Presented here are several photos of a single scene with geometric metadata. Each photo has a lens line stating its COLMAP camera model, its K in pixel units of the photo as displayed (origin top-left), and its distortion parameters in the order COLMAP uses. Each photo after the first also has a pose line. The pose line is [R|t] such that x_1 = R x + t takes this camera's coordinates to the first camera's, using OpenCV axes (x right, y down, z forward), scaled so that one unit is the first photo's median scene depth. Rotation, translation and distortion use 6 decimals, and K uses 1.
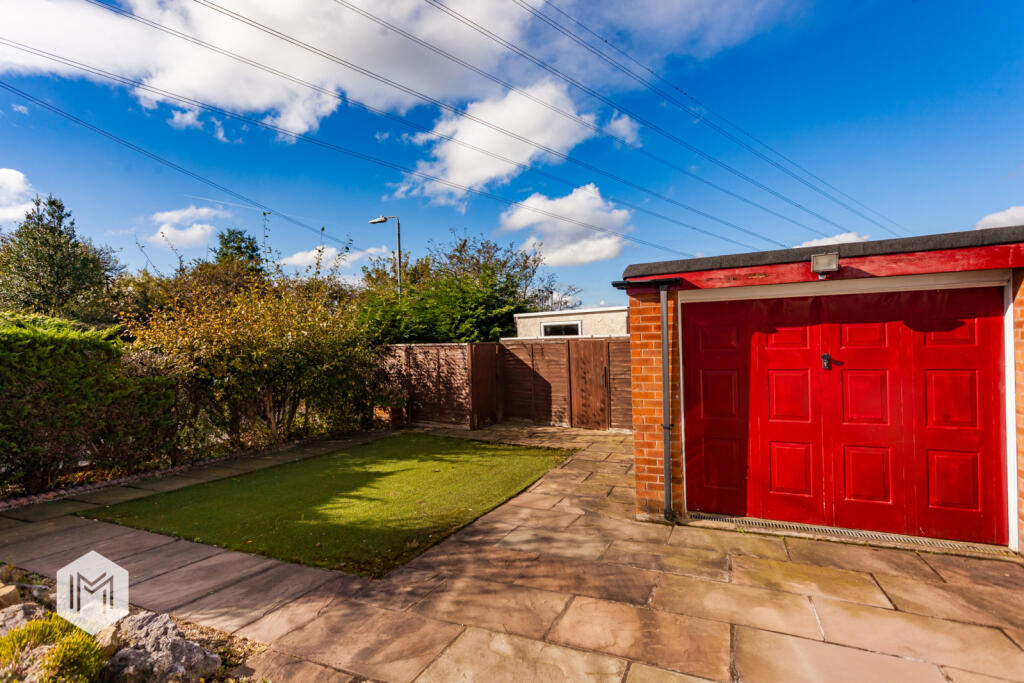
lens RADIAL K [[489.1, 0, 506.0], [0, 489.1, 346.9], [0, 0, 1]] dist [0.009941, 0.000338]
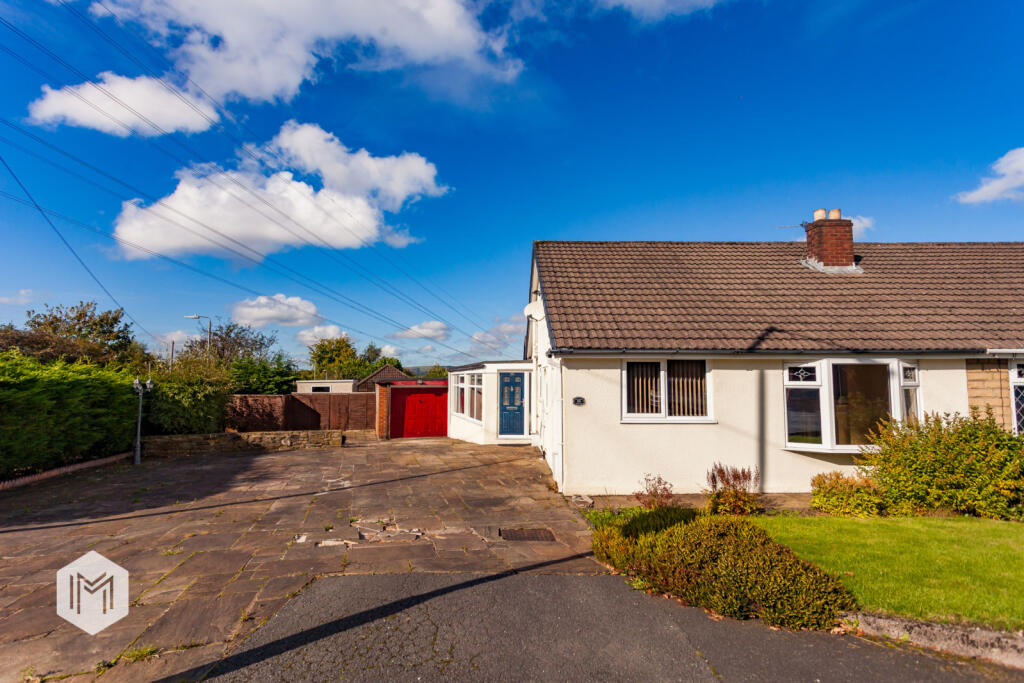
lens RADIAL K [[489.1, 0, 506.0], [0, 489.1, 346.9], [0, 0, 1]] dist [0.009941, 0.000338]
pose [[0.761842, 0.076622, 0.643215, -0.686460], [-0.012362, 0.994518, -0.103828, -0.006048], [-0.647645, 0.071149, 0.758613, -1.211533]]
